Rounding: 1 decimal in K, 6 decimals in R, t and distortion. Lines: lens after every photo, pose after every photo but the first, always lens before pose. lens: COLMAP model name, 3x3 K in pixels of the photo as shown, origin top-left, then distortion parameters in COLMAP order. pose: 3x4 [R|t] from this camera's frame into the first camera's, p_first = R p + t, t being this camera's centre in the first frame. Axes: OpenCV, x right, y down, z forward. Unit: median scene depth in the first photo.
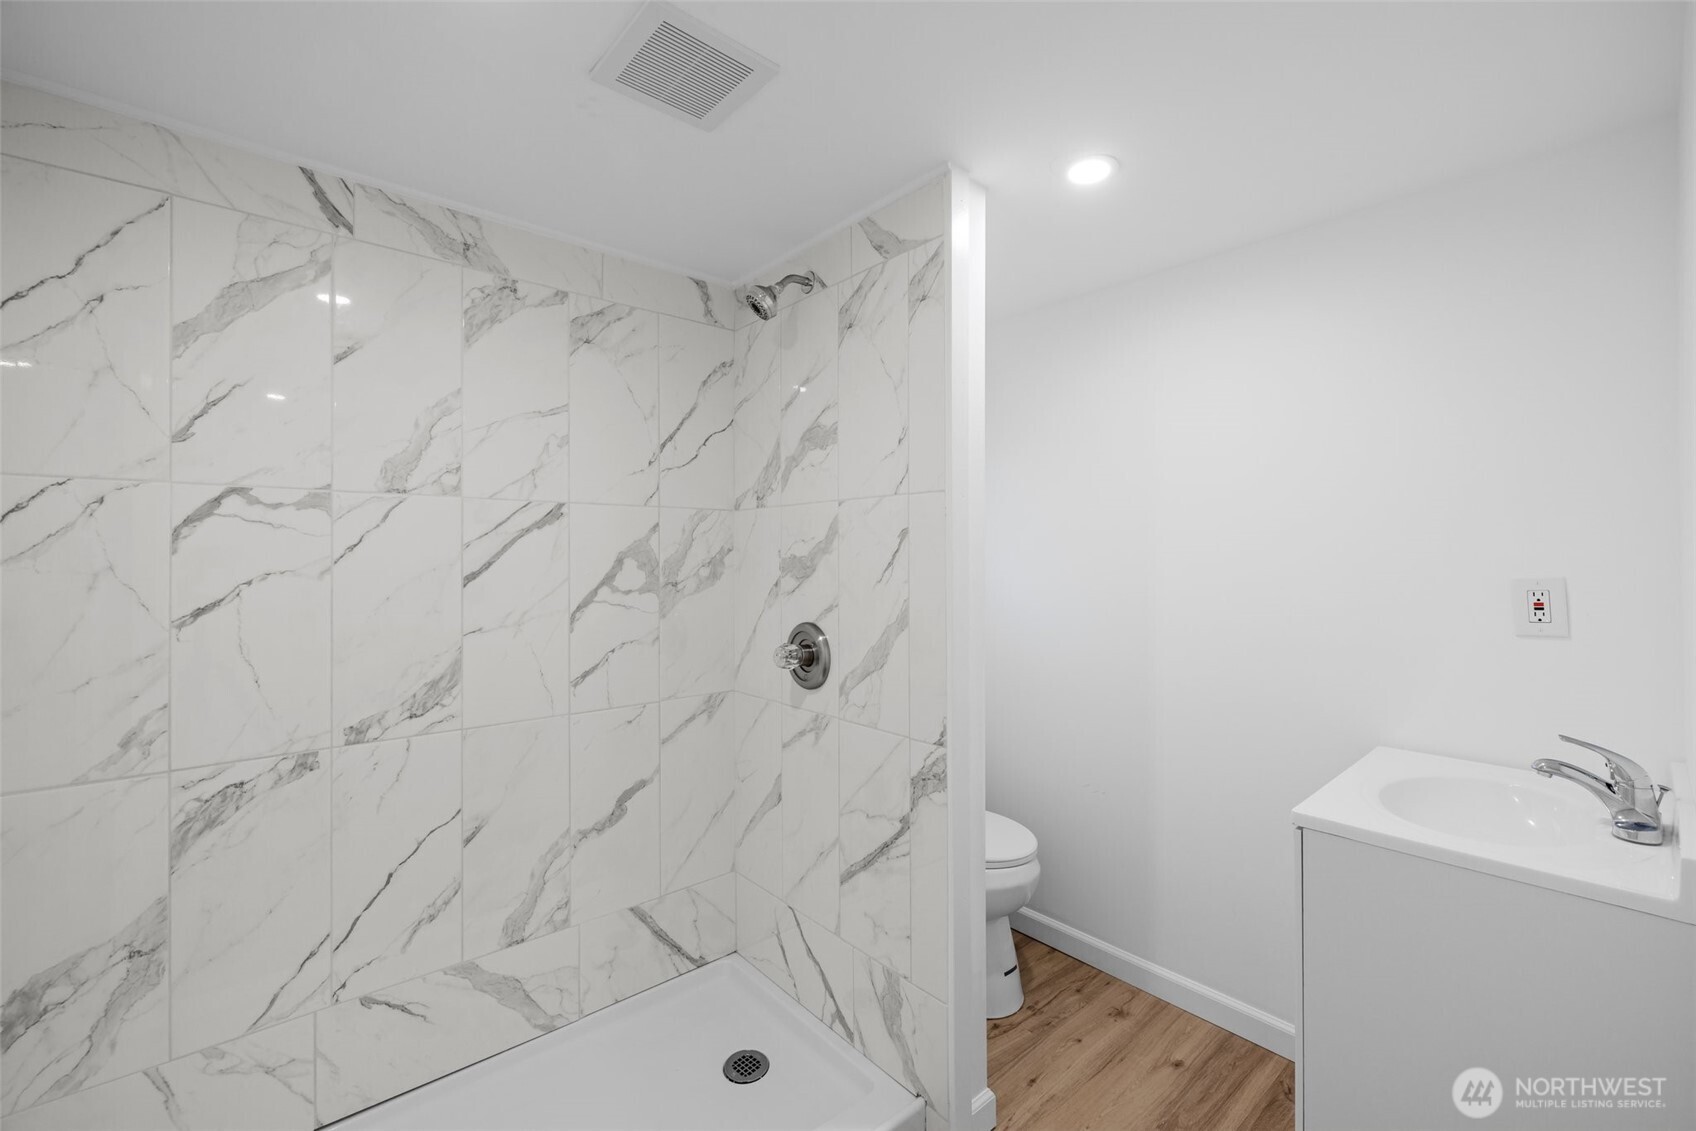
lens RADIAL K [[702.6, 0, 846.4], [0, 702.6, 558.1], [0, 0, 1]] dist [-0.004878, 0.000461]
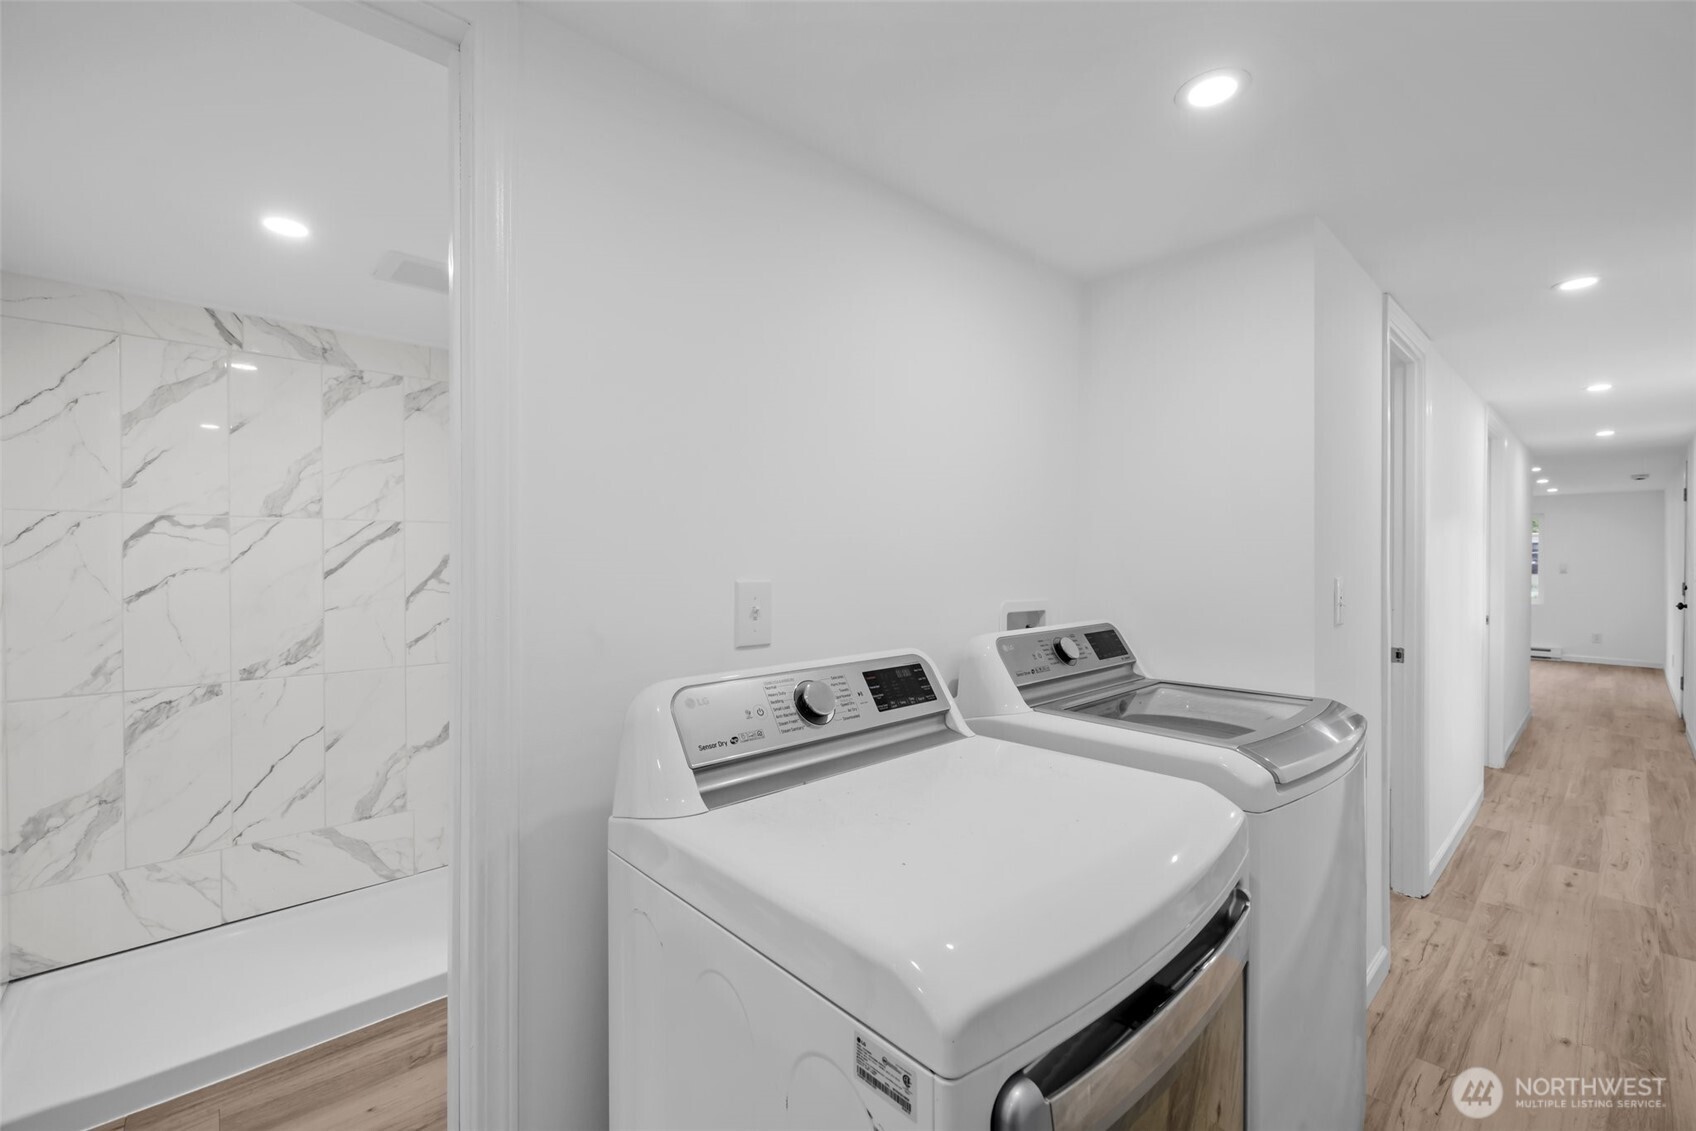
lens RADIAL K [[702.6, 0, 849.9], [0, 702.6, 566.0], [0, 0, 1]] dist [-0.004878, 0.000461]
pose [[0.995476, -0.002349, 0.094989, 0.478034], [0.001406, 0.999949, 0.009994, 0.000169], [-0.095008, -0.009815, 0.995428, -0.663433]]
